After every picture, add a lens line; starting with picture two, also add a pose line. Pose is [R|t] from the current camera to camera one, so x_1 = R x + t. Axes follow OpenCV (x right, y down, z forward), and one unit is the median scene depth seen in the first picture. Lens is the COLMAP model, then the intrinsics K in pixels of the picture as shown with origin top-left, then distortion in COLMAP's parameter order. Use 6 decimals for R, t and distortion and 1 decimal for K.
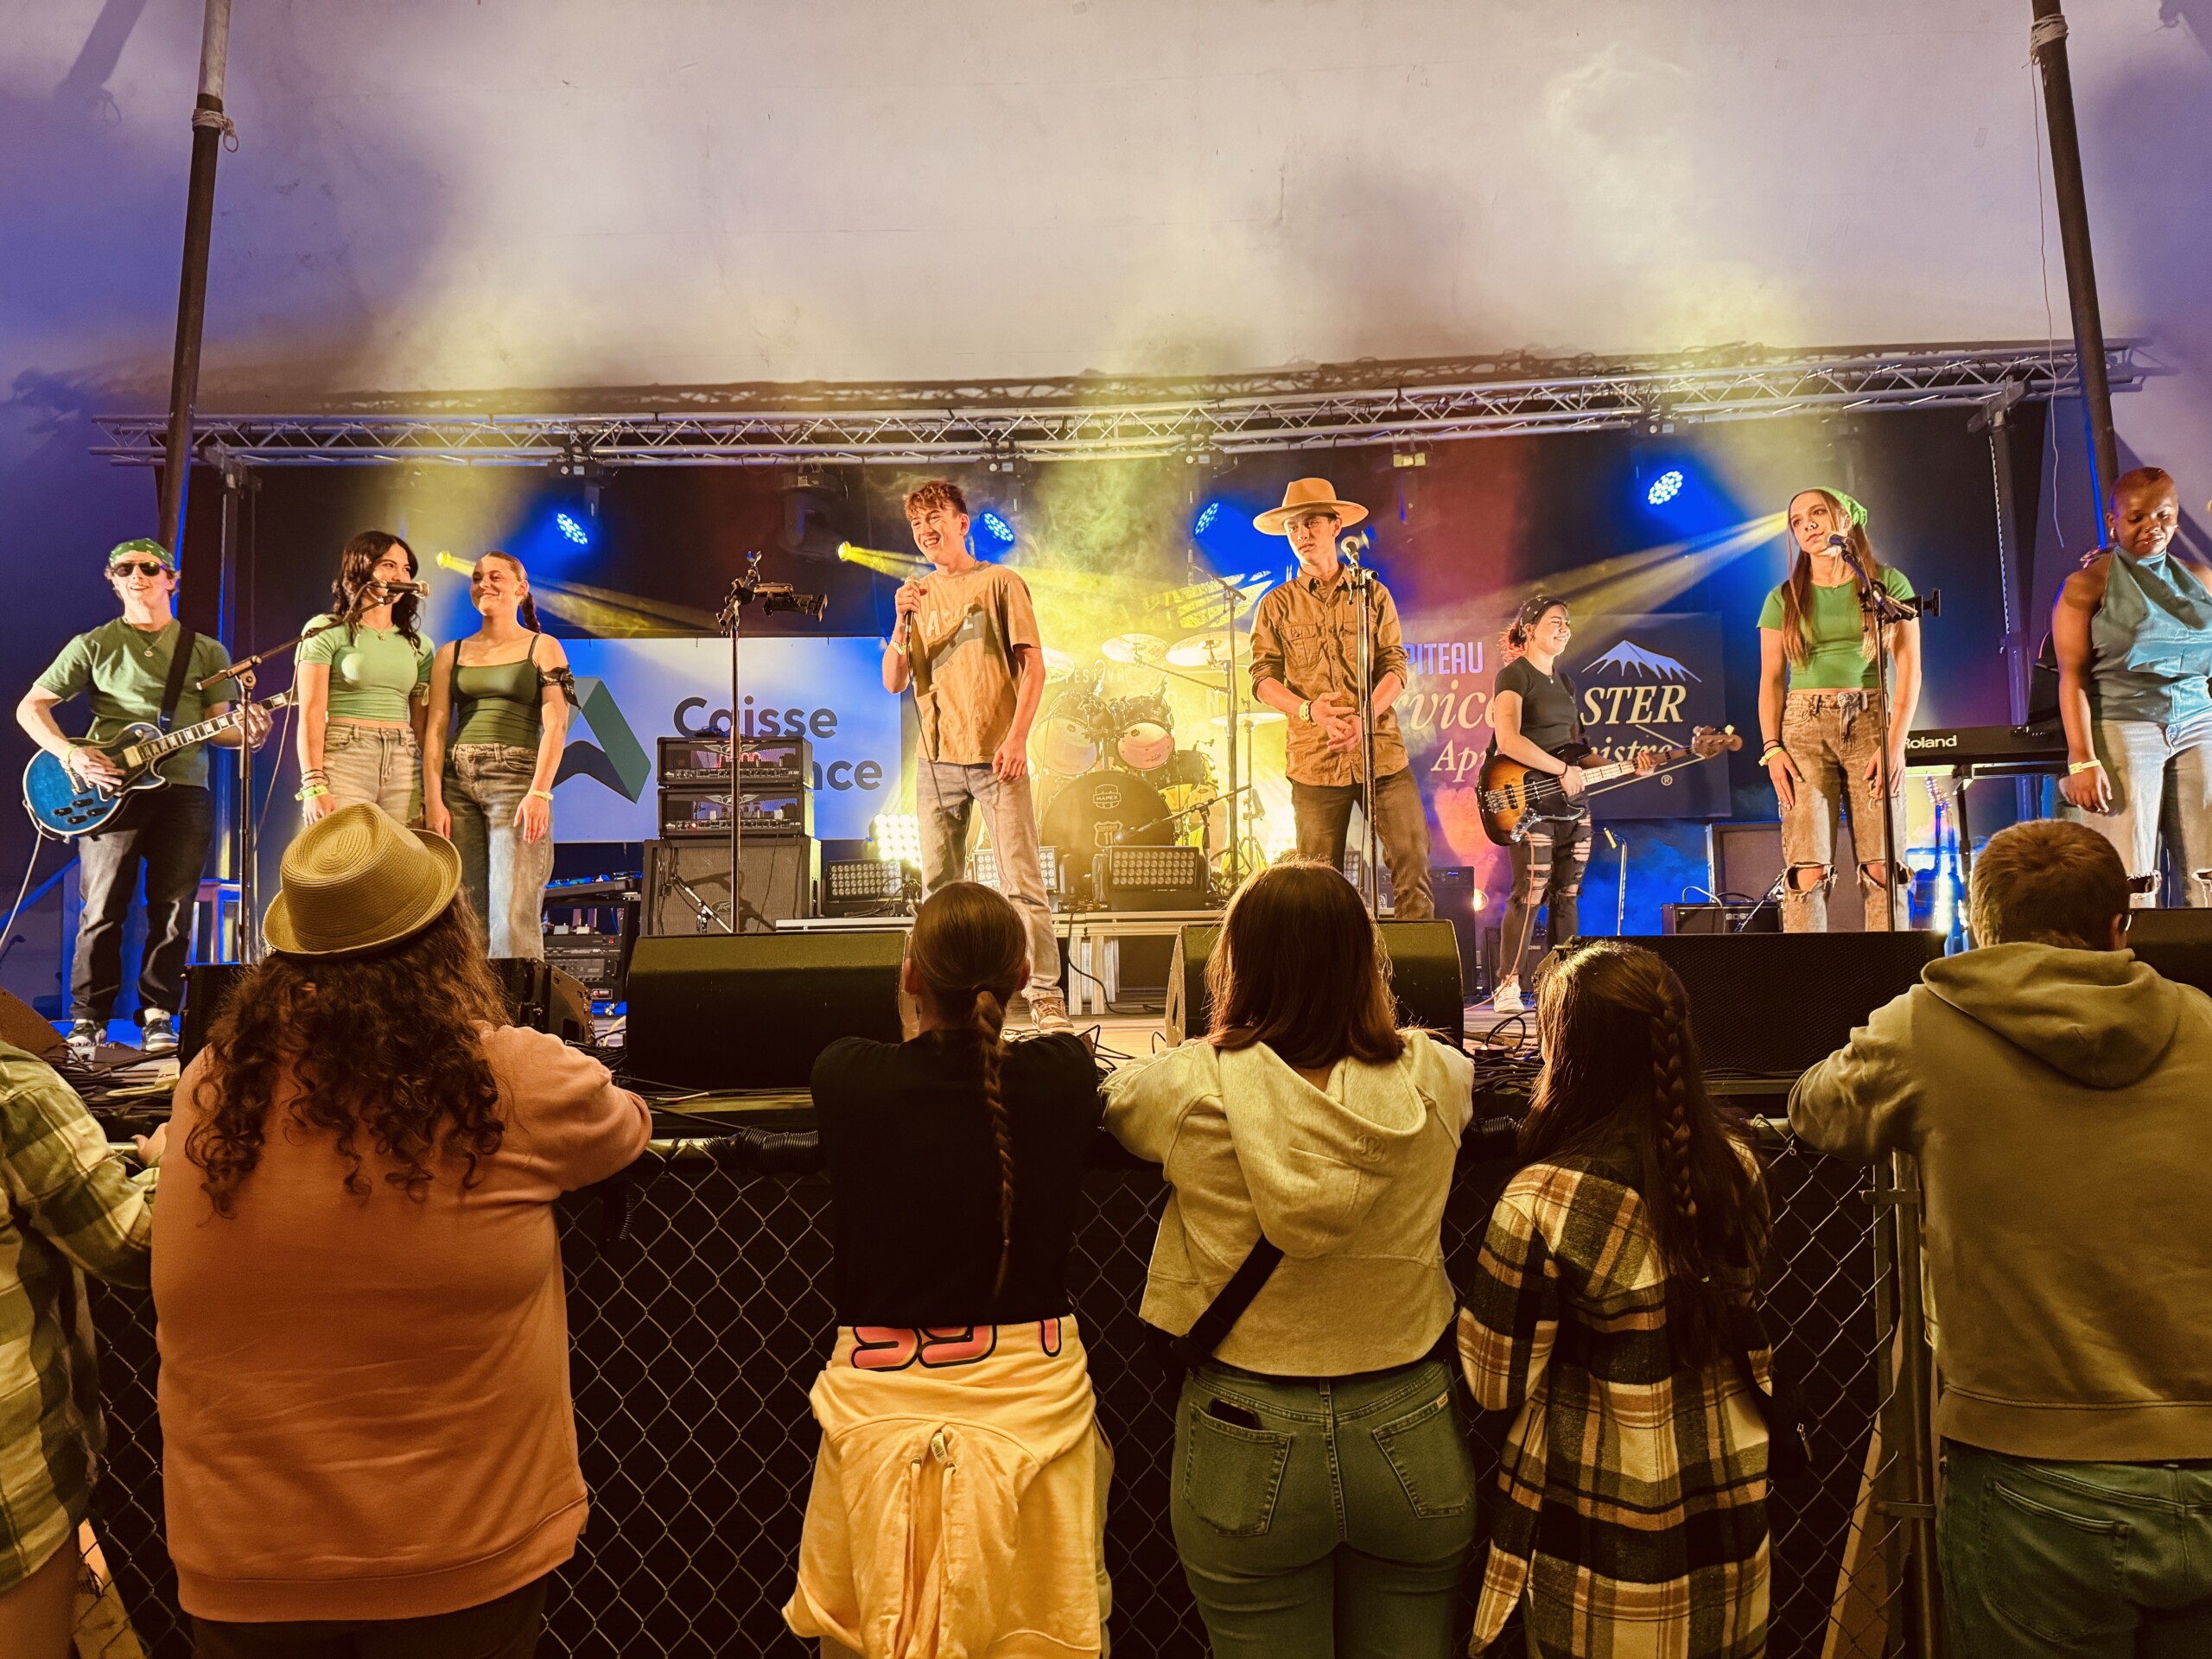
lens RADIAL K [[1559.4, 0, 1092.6], [0, 1559.4, 846.9], [0, 0, 1]] dist [0.073538, -0.086191]
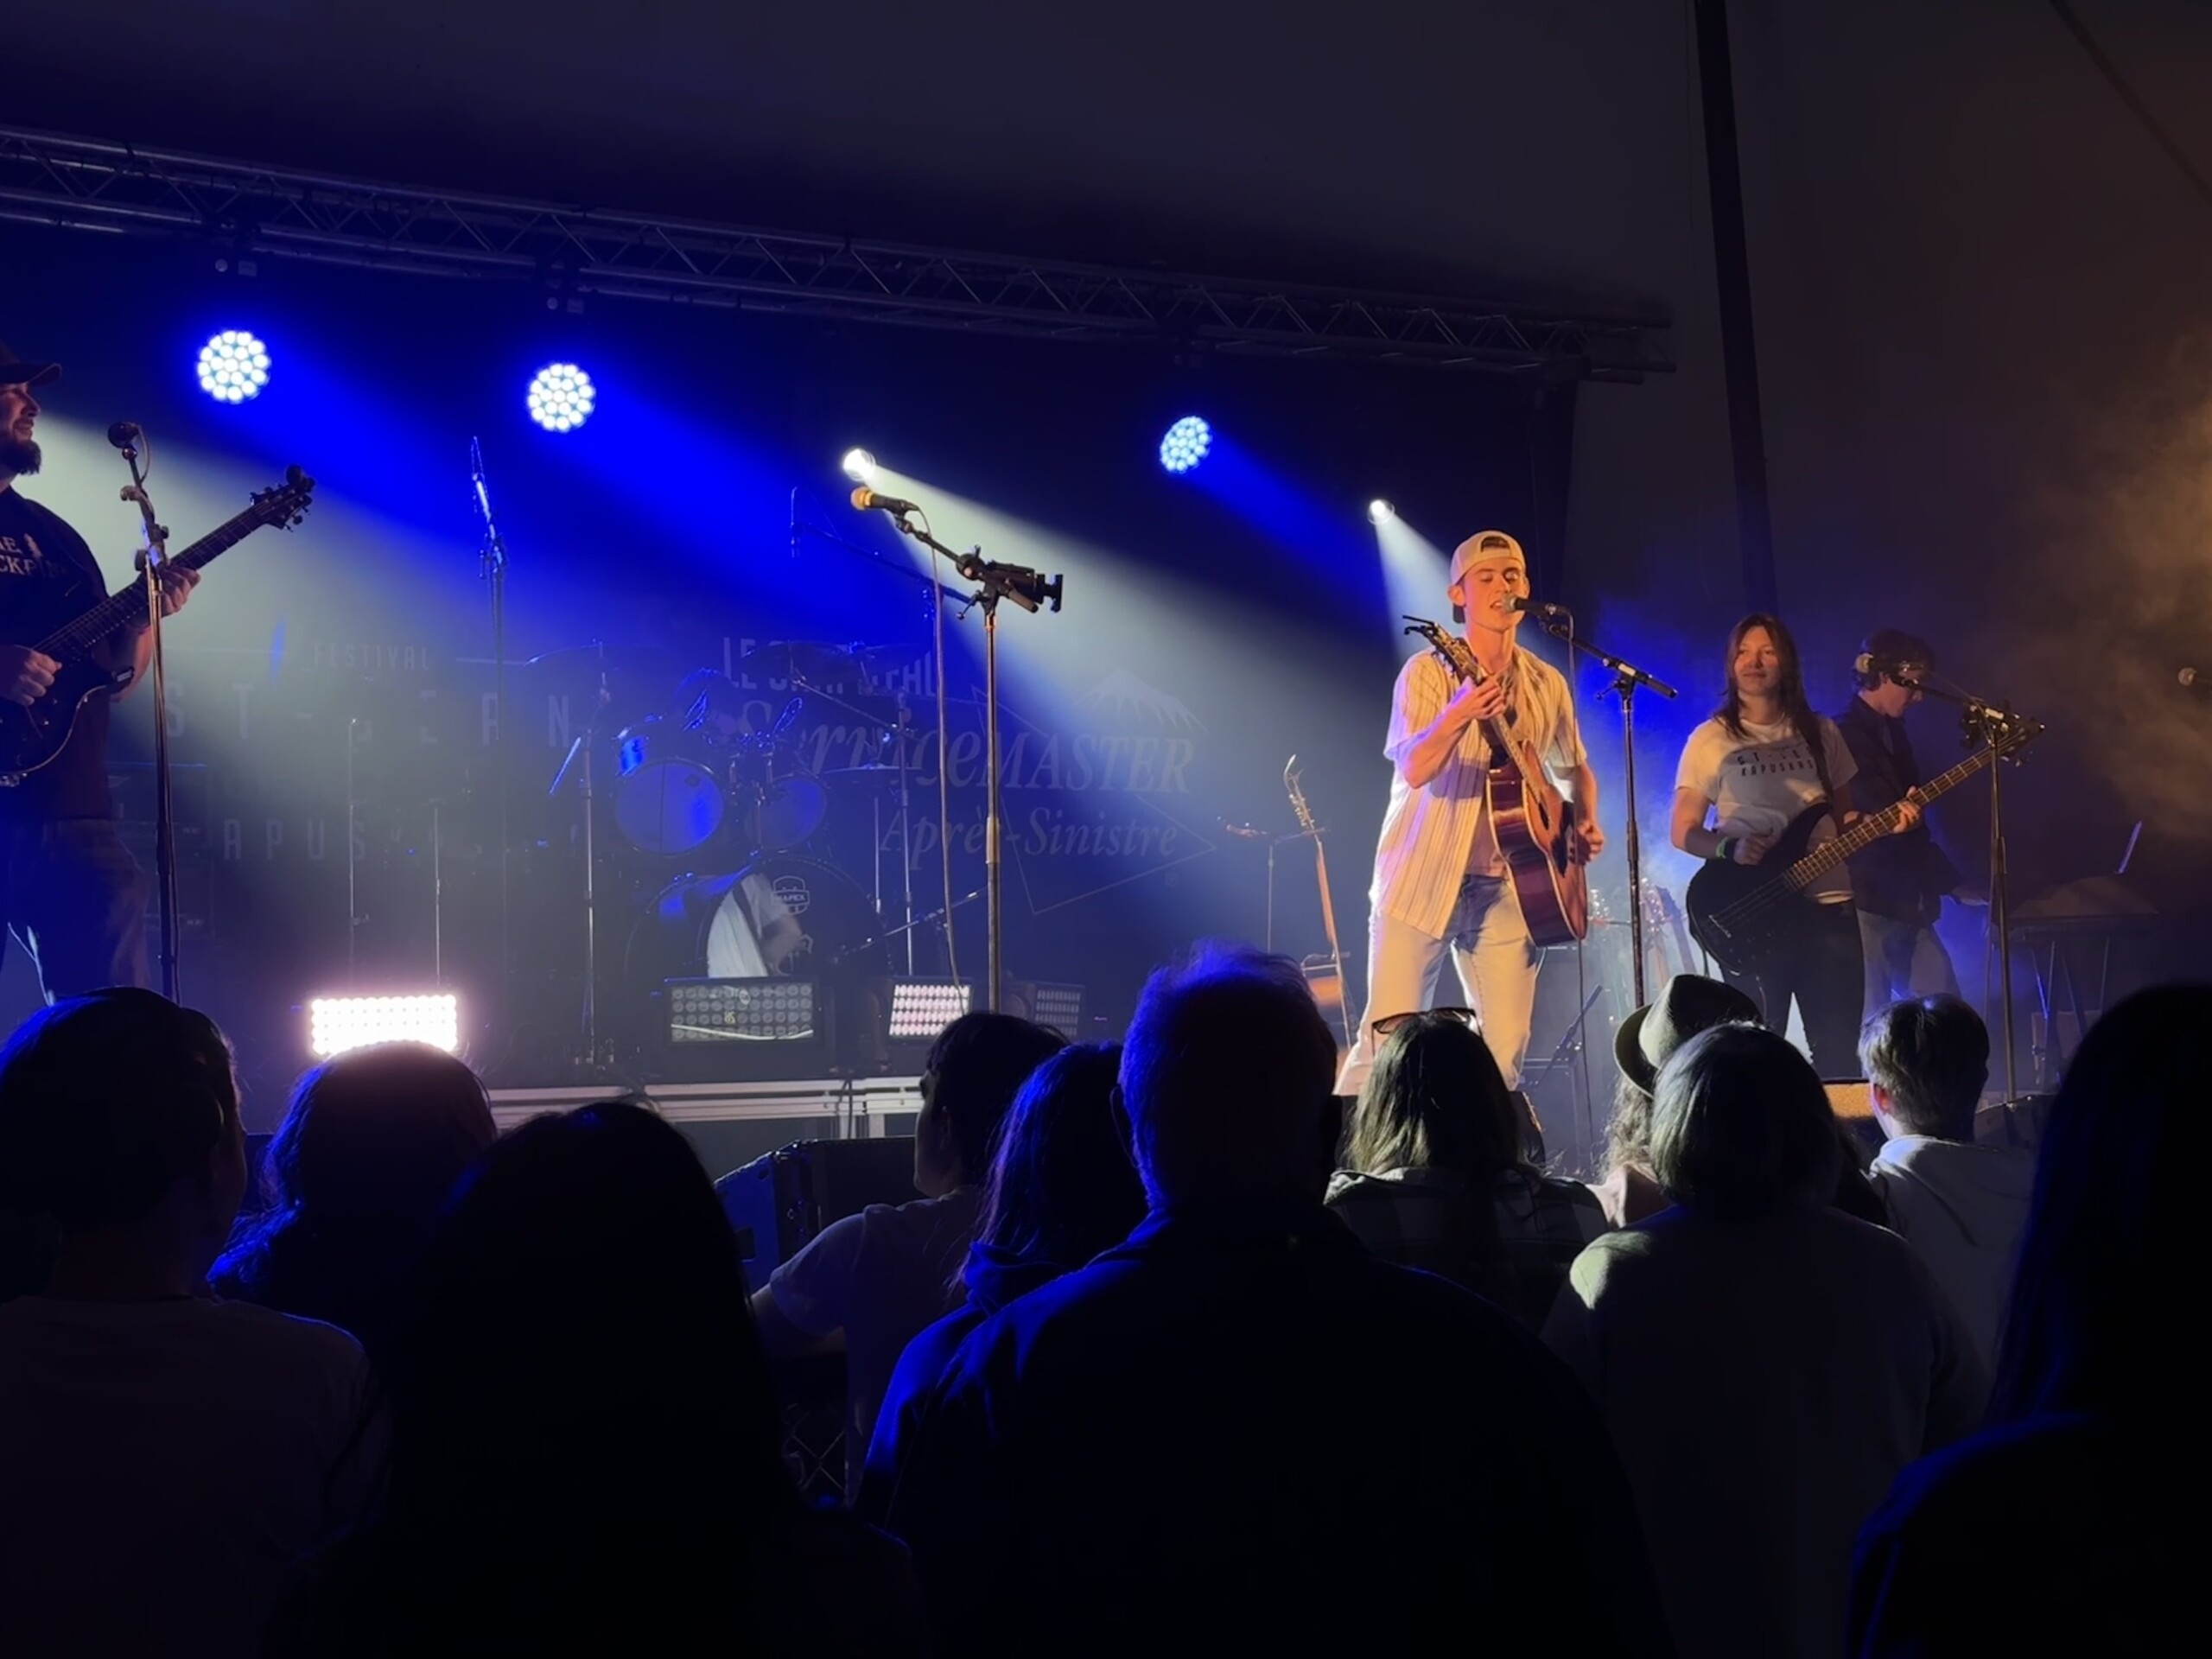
lens RADIAL K [[3102.5, 0, 971.4], [0, 3102.5, 899.2], [0, 0, 1]] dist [0.097203, 0.000000]
pose [[0.820583, 0.027902, 0.570845, -0.458290], [-0.017496, 0.999566, -0.023706, -0.000587], [-0.571259, 0.009465, 0.820715, -0.039749]]
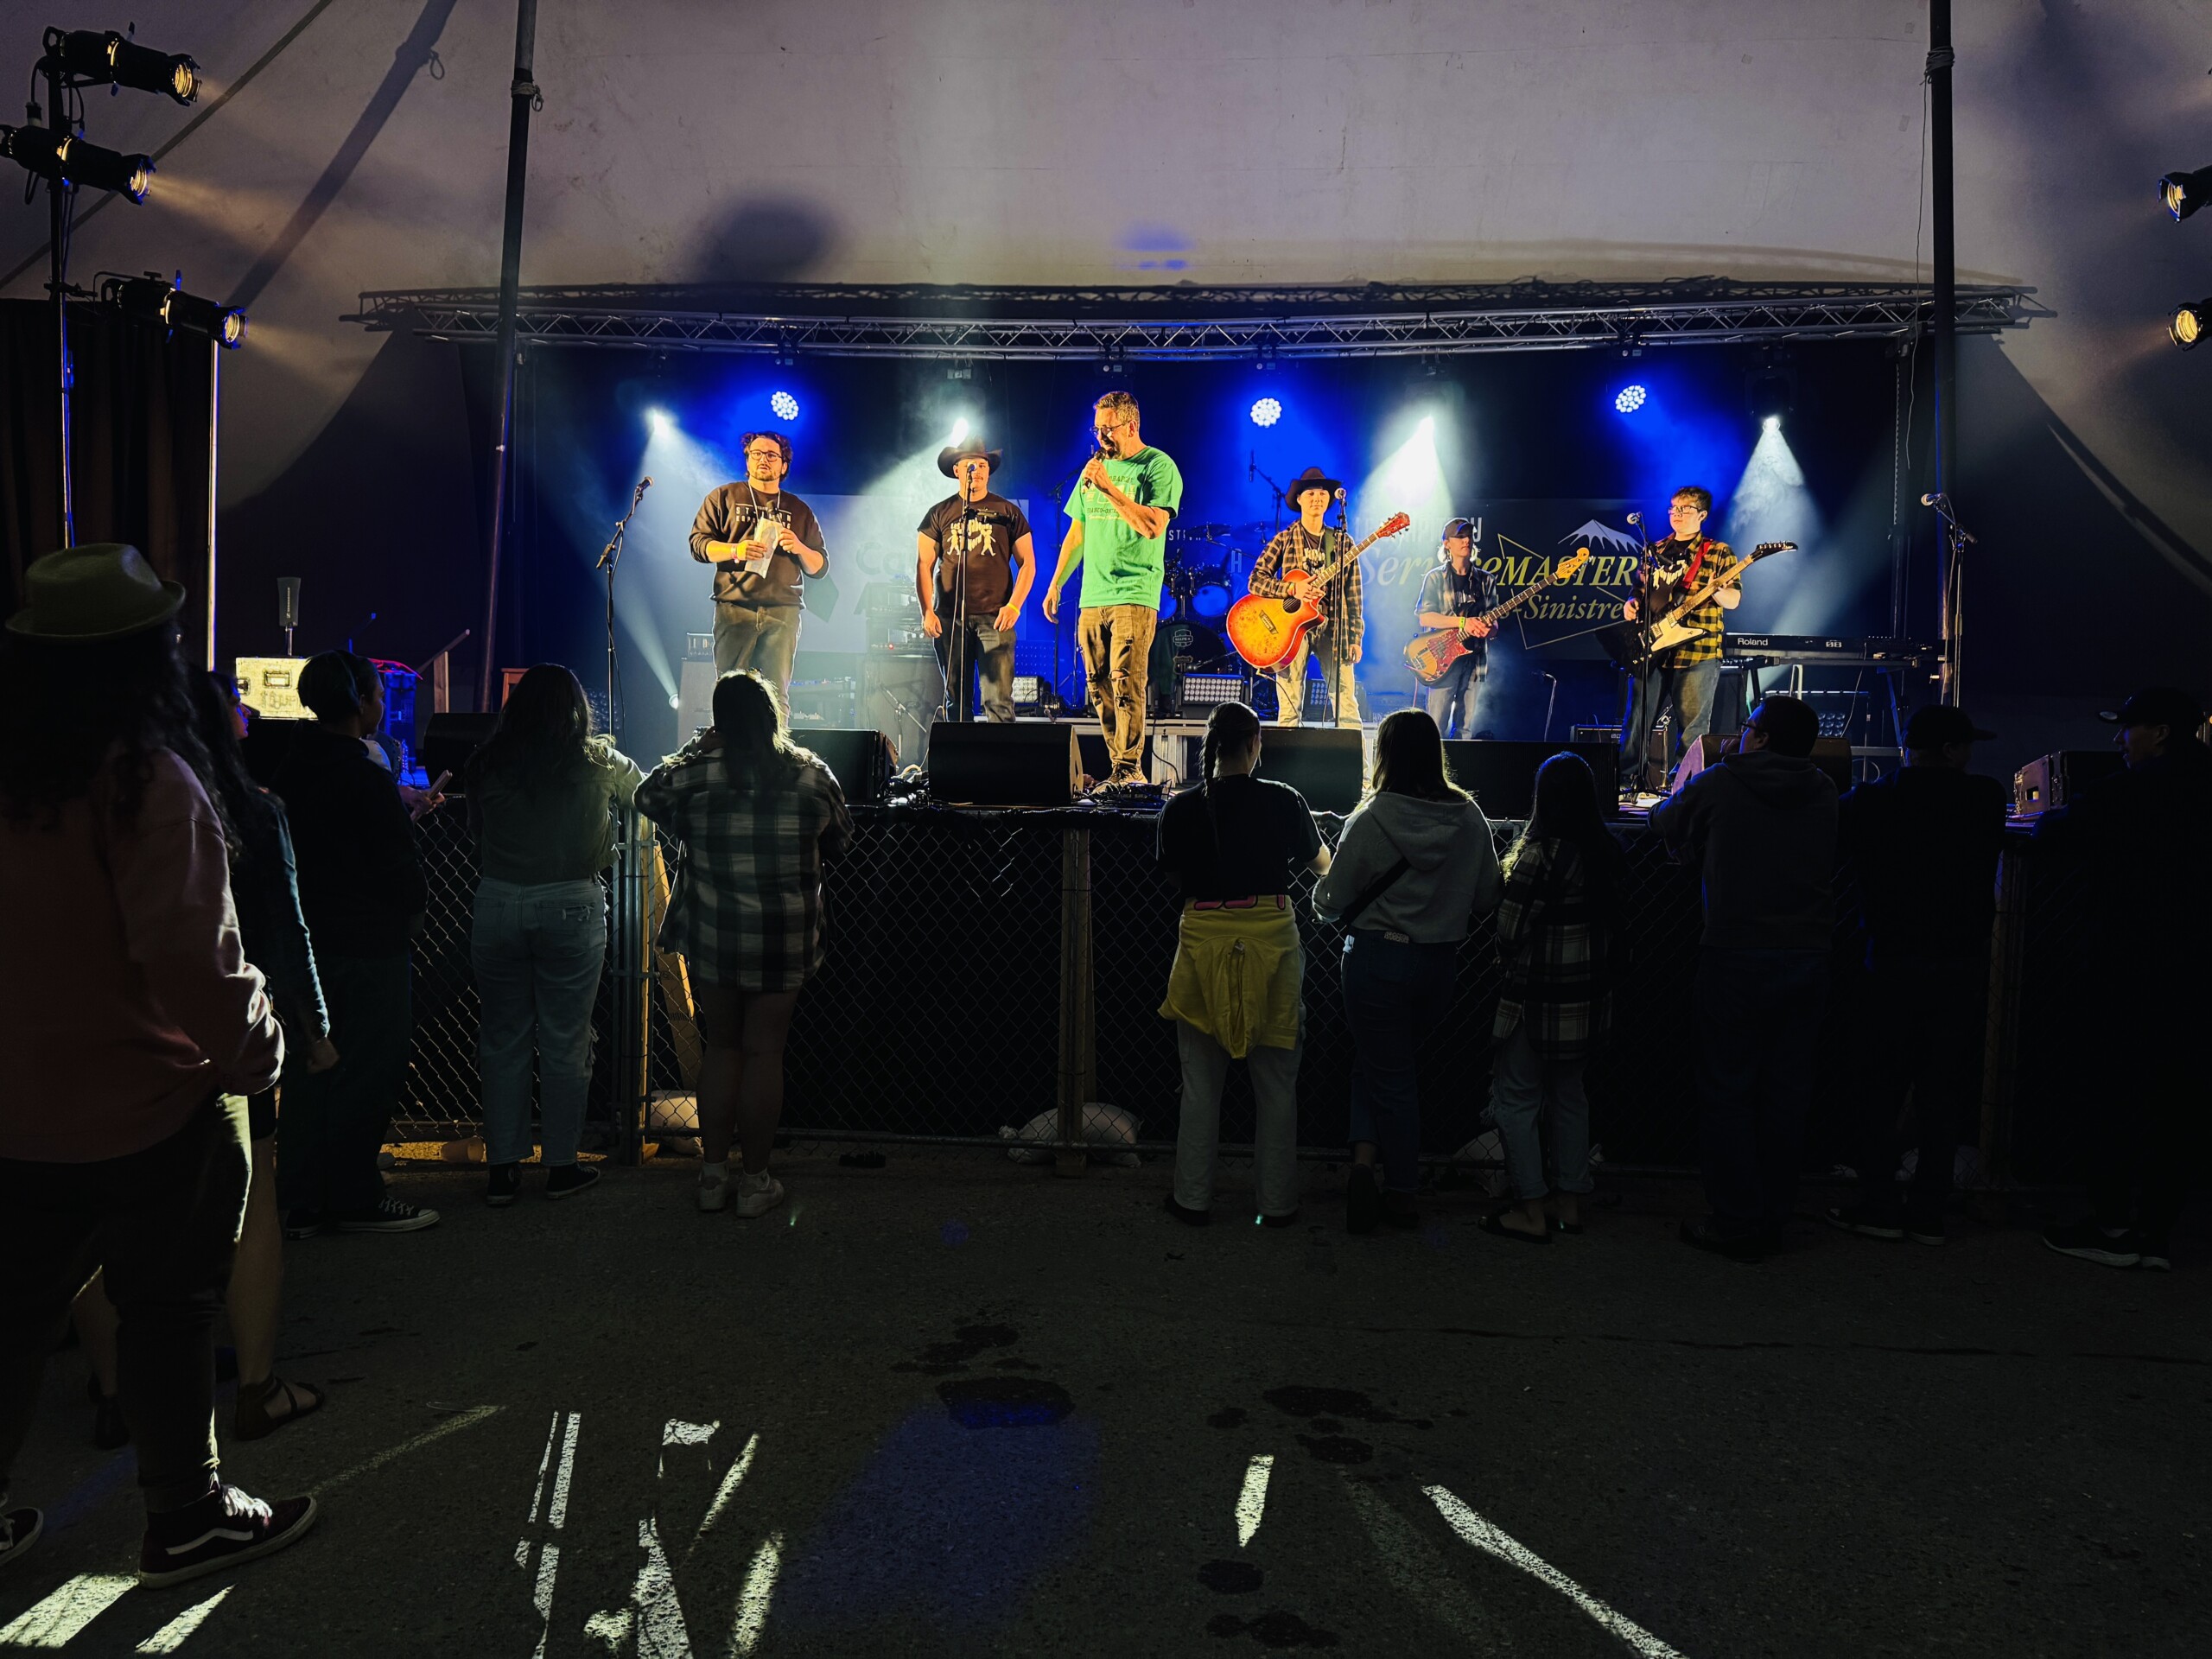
lens RADIAL K [[1559.4, 0, 1111.3], [0, 1559.4, 828.7], [0, 0, 1]] dist [0.073538, -0.086191]
pose [[0.998616, 0.038834, -0.035481, 0.000860], [-0.034516, 0.992751, 0.115130, -0.014981], [0.039695, -0.113746, 0.992717, -0.318743]]
